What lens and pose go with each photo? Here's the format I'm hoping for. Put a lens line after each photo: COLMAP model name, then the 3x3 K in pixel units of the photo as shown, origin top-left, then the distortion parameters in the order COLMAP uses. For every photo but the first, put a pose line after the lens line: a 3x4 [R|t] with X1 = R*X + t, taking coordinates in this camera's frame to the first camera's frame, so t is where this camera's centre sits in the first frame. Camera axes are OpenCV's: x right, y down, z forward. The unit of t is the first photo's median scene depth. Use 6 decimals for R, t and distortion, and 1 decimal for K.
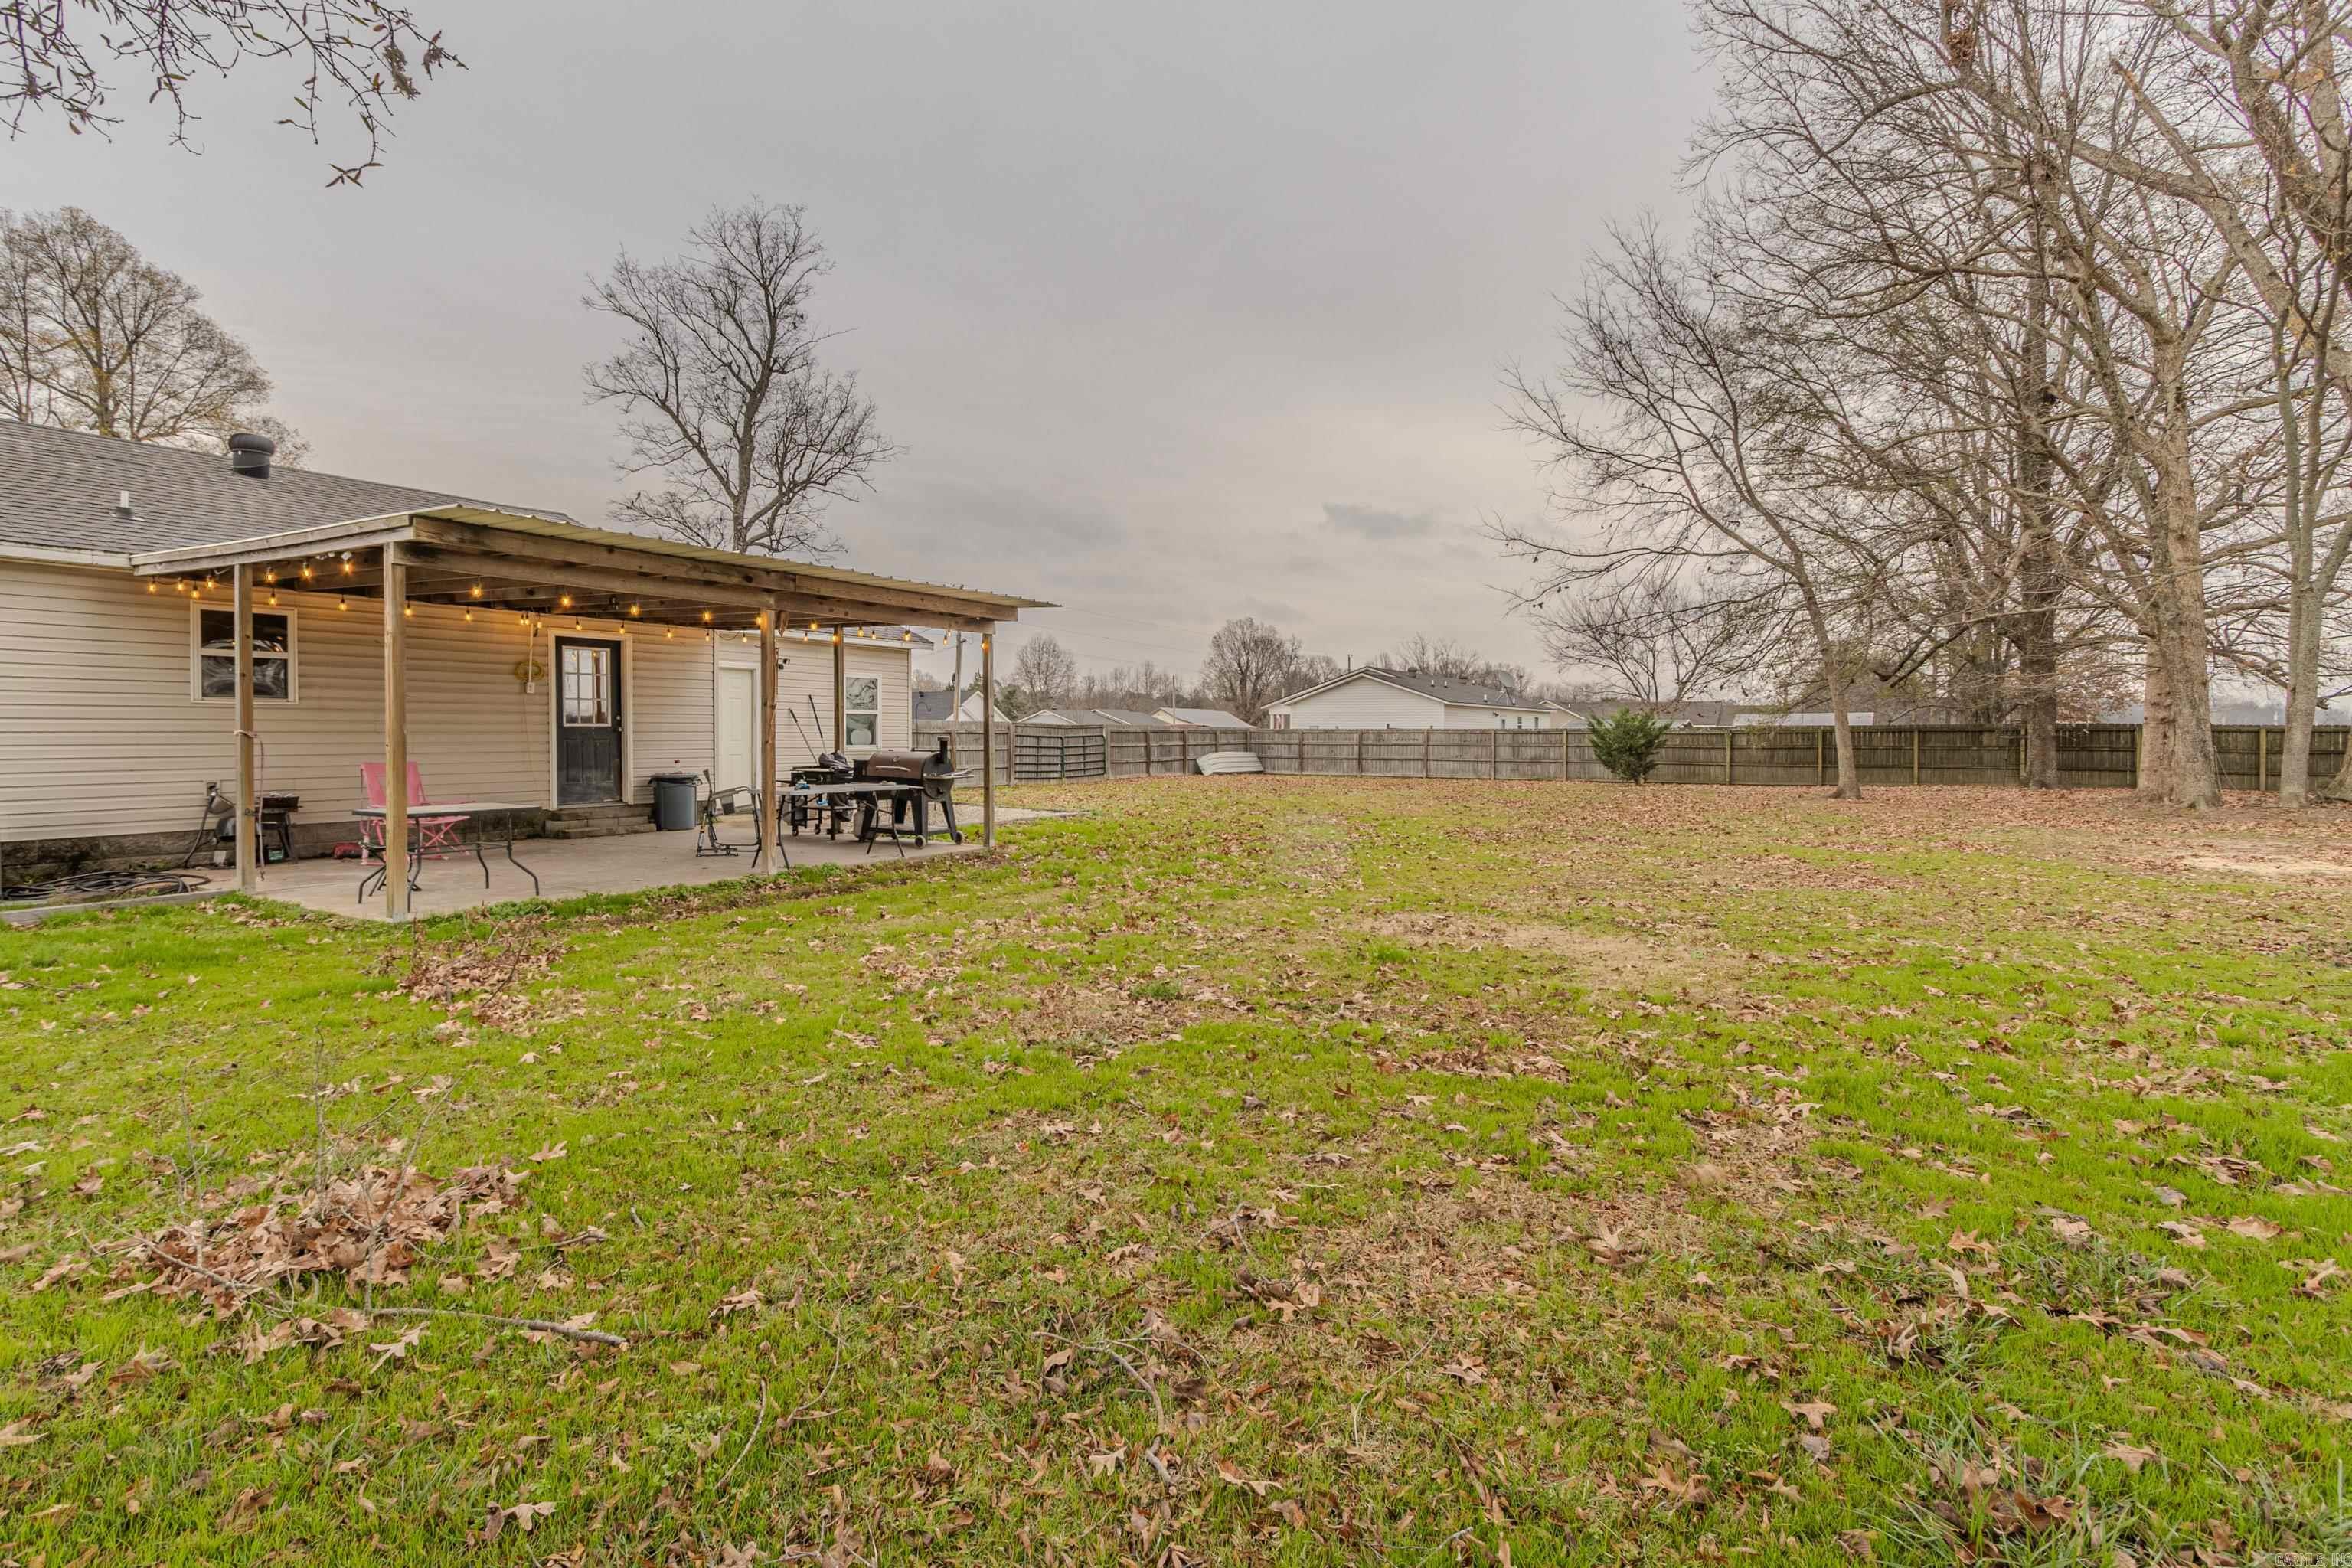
lens RADIAL K [[1162.9, 0, 1138.4], [0, 1162.9, 753.4], [0, 0, 1]] dist [-0.001585, -0.000288]
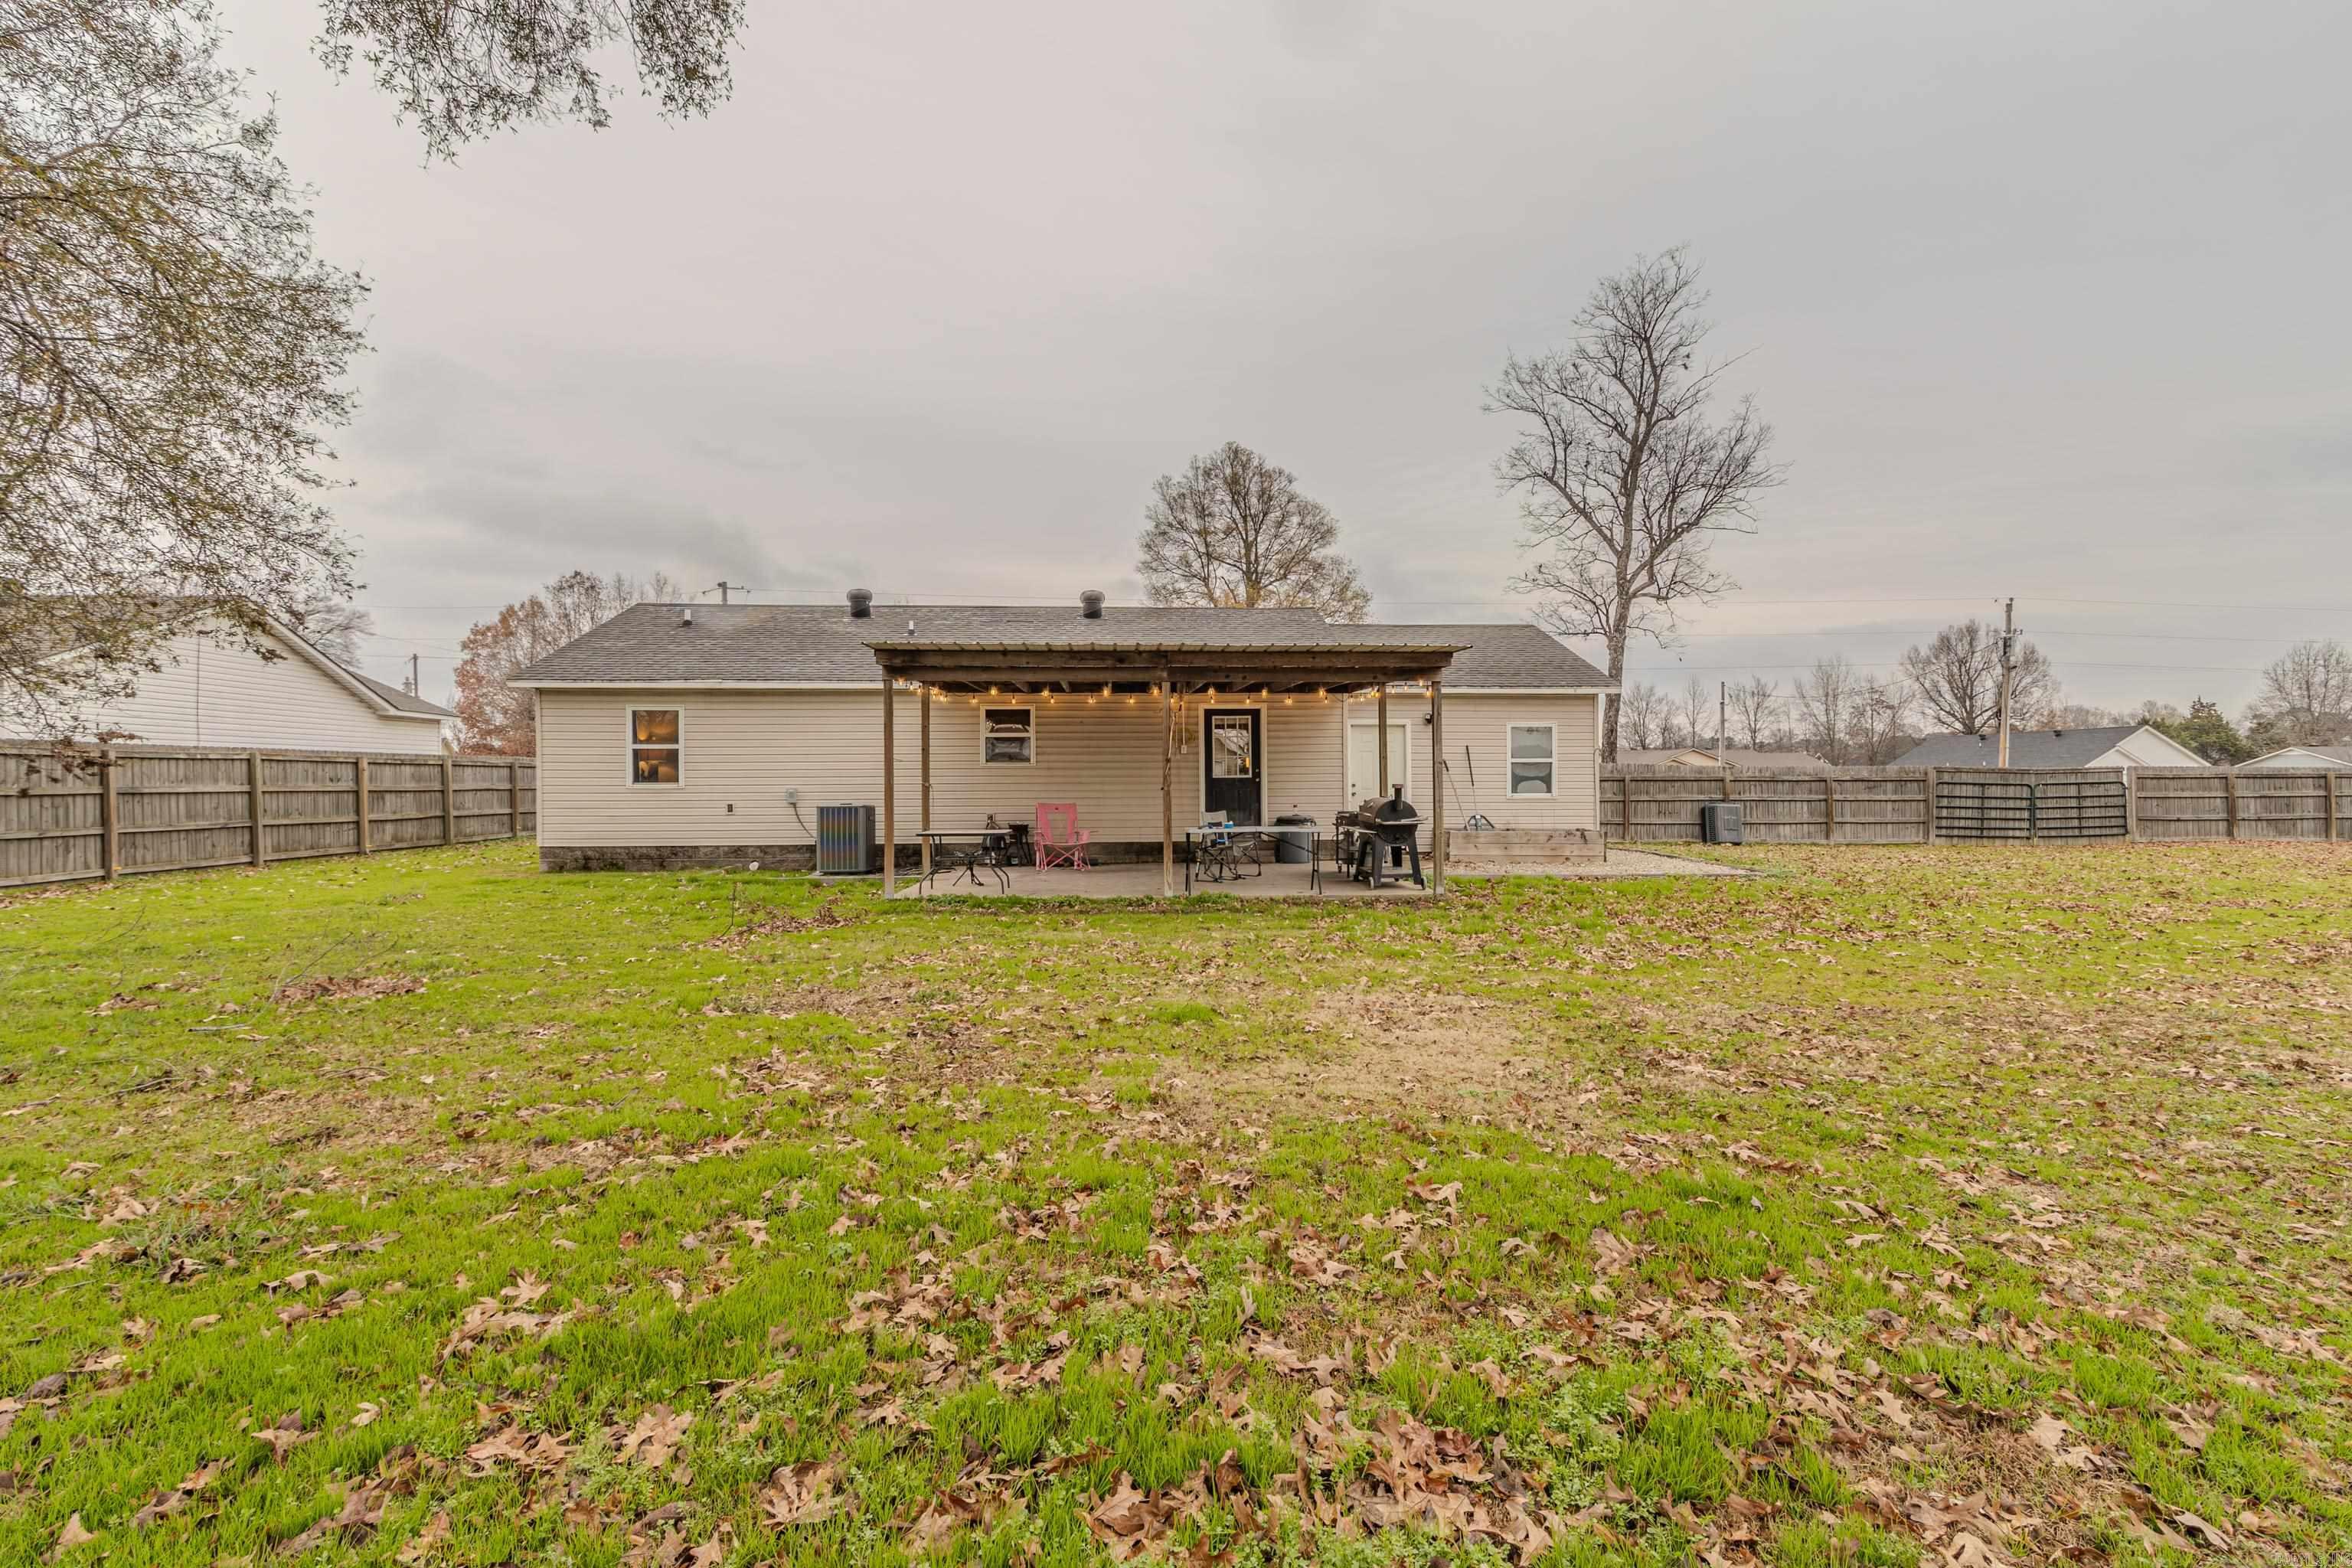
lens RADIAL K [[1096.1, 0, 1172.4], [0, 1096.1, 786.3], [0, 0, 1]] dist [0.006660, -0.001558]
pose [[0.560927, -0.003542, -0.827858, 0.241136], [-0.009006, 0.999906, -0.010380, -0.000158], [0.827816, 0.013278, 0.560842, 0.130997]]
